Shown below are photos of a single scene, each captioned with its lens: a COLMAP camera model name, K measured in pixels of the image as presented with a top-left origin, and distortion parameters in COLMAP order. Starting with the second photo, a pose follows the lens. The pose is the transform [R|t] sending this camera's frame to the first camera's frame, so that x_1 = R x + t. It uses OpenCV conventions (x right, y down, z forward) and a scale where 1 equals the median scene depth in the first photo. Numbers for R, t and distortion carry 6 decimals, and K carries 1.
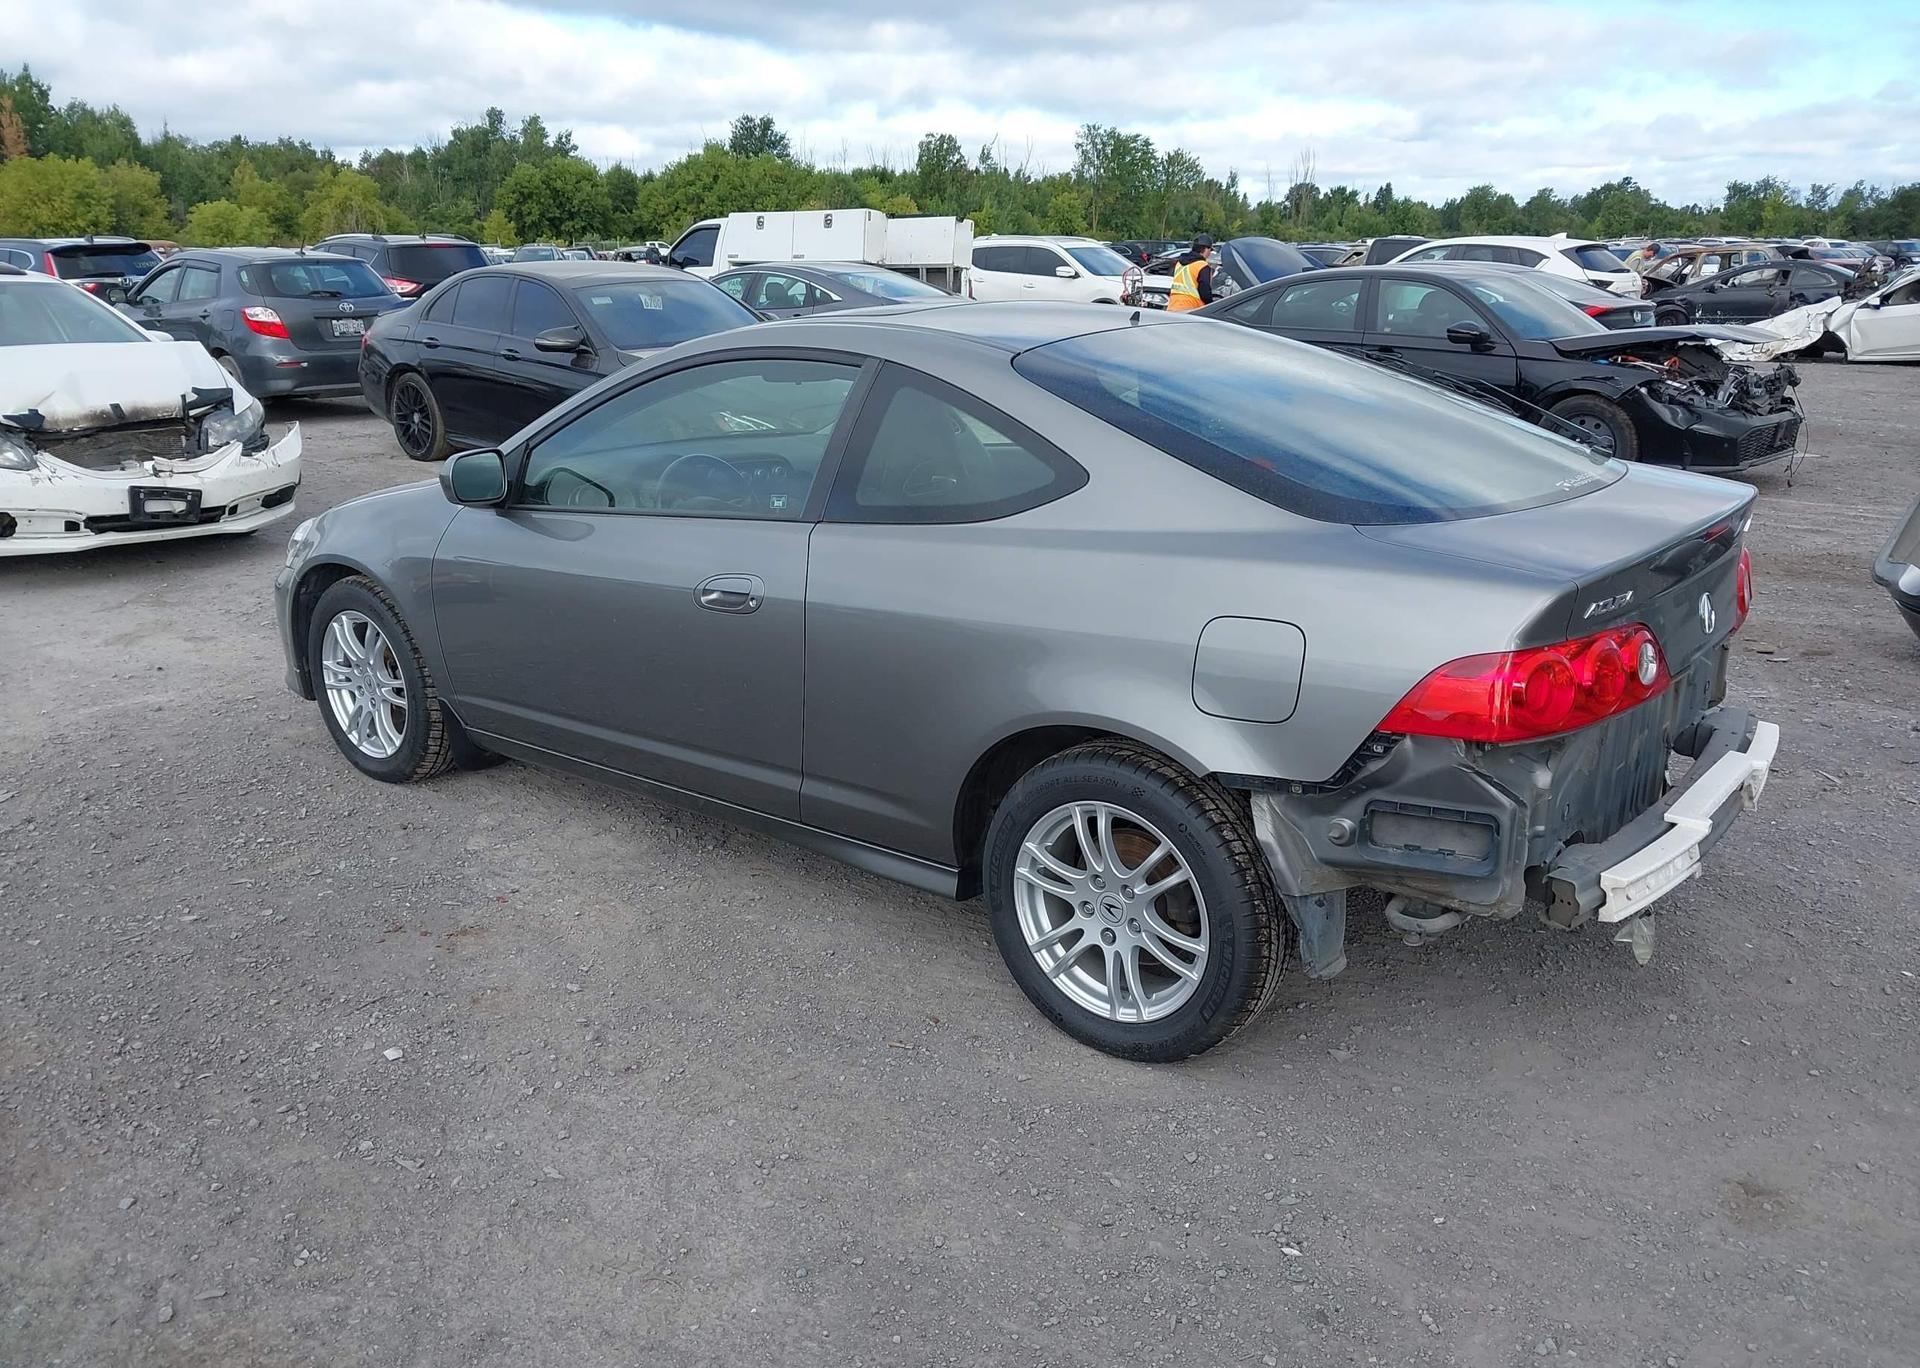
lens RADIAL K [[1525.6, 0, 948.7], [0, 1525.6, 663.8], [0, 0, 1]] dist [-0.001192, -0.002943]
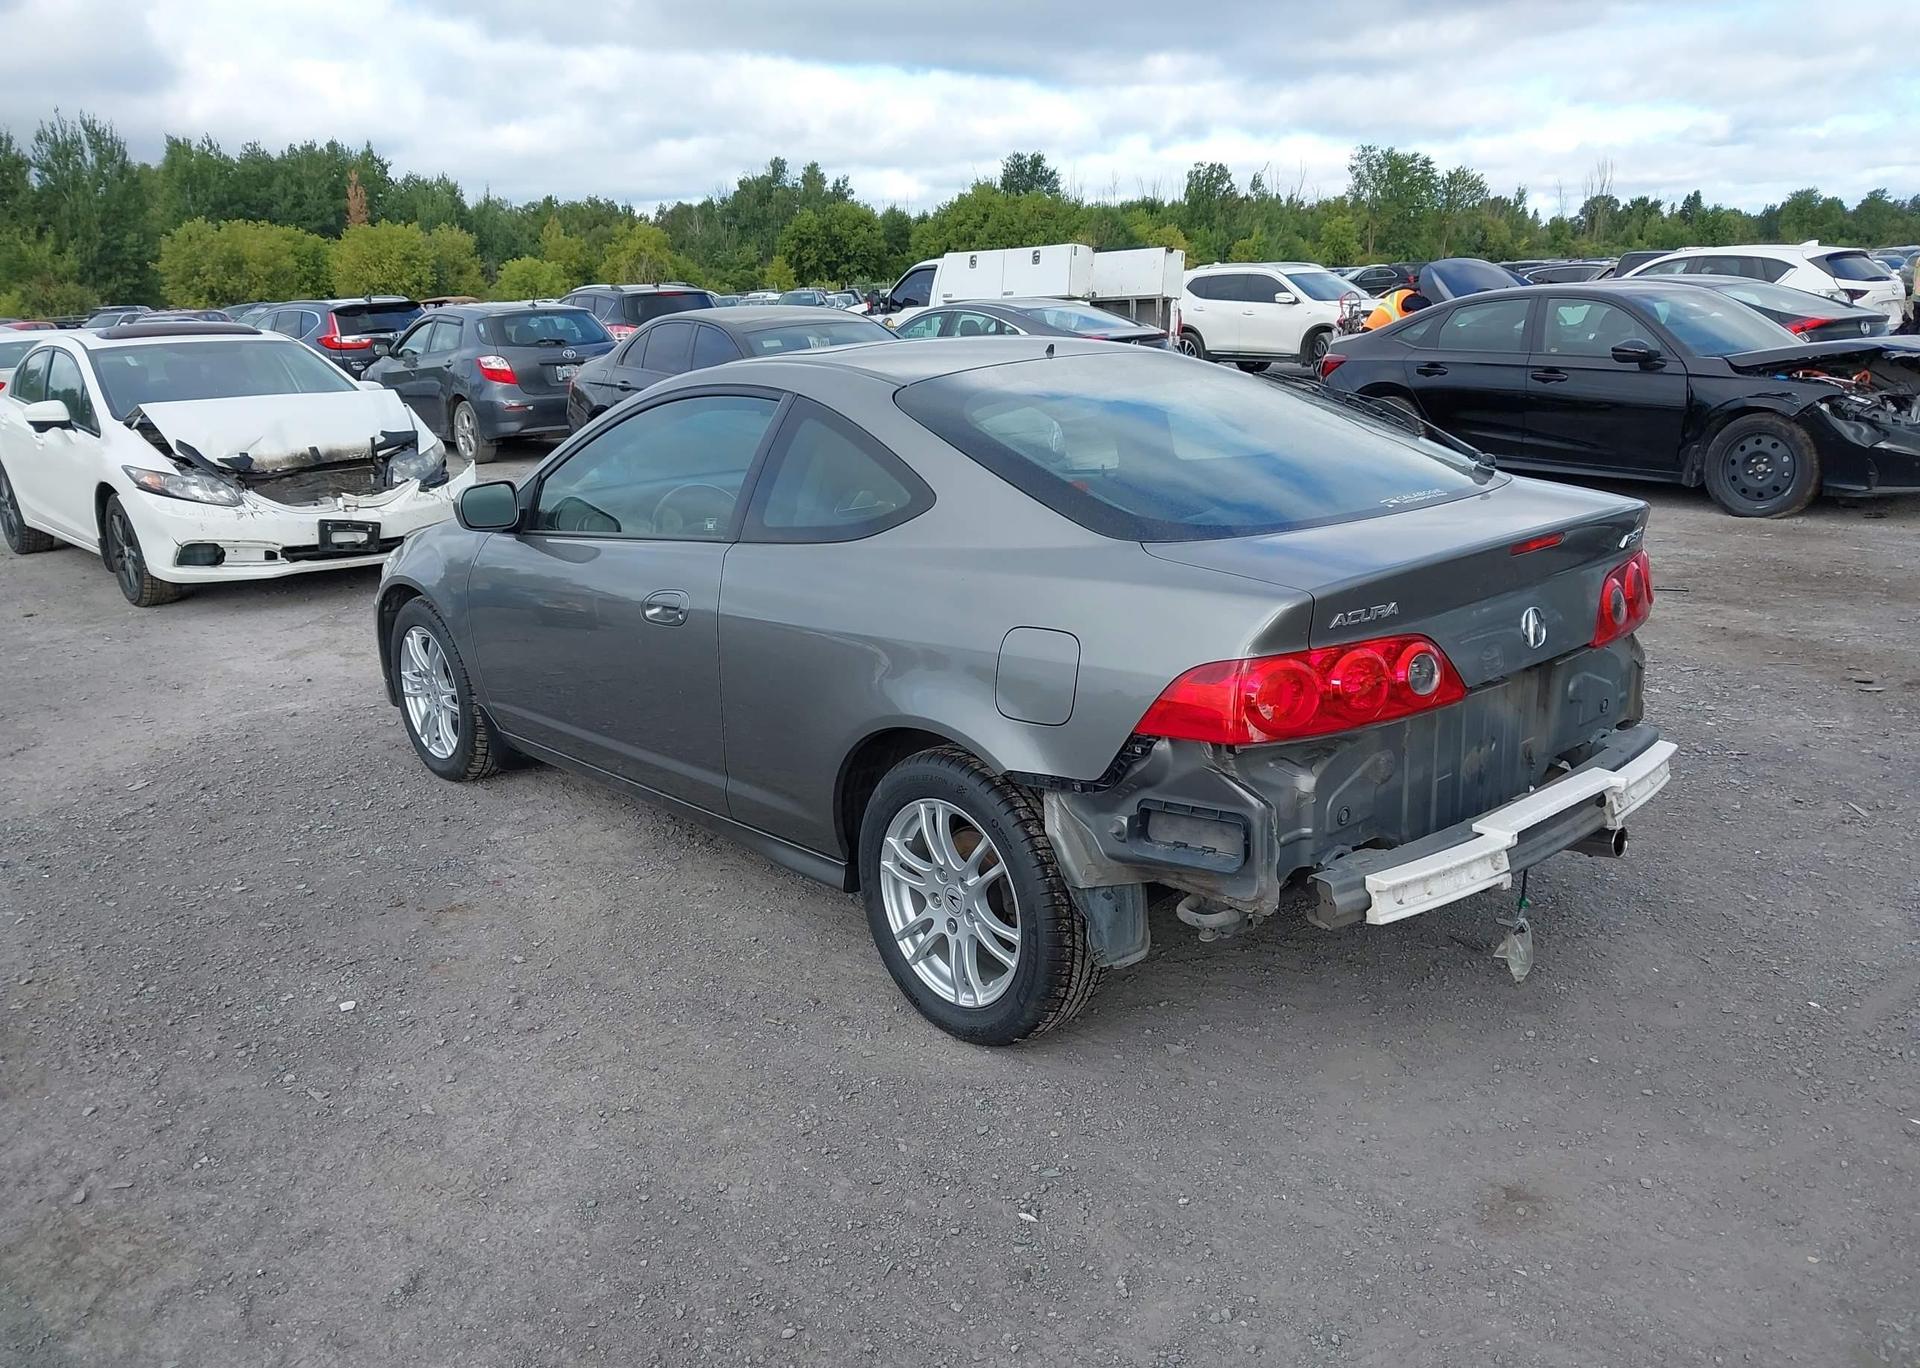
lens RADIAL K [[1525.6, 0, 946.9], [0, 1525.6, 670.8], [0, 0, 1]] dist [-0.001192, -0.002943]
pose [[0.984524, 0.009541, -0.174992, 0.186679], [-0.012421, 0.999805, -0.015371, 0.010411], [0.174811, 0.017307, 0.984450, -0.037097]]
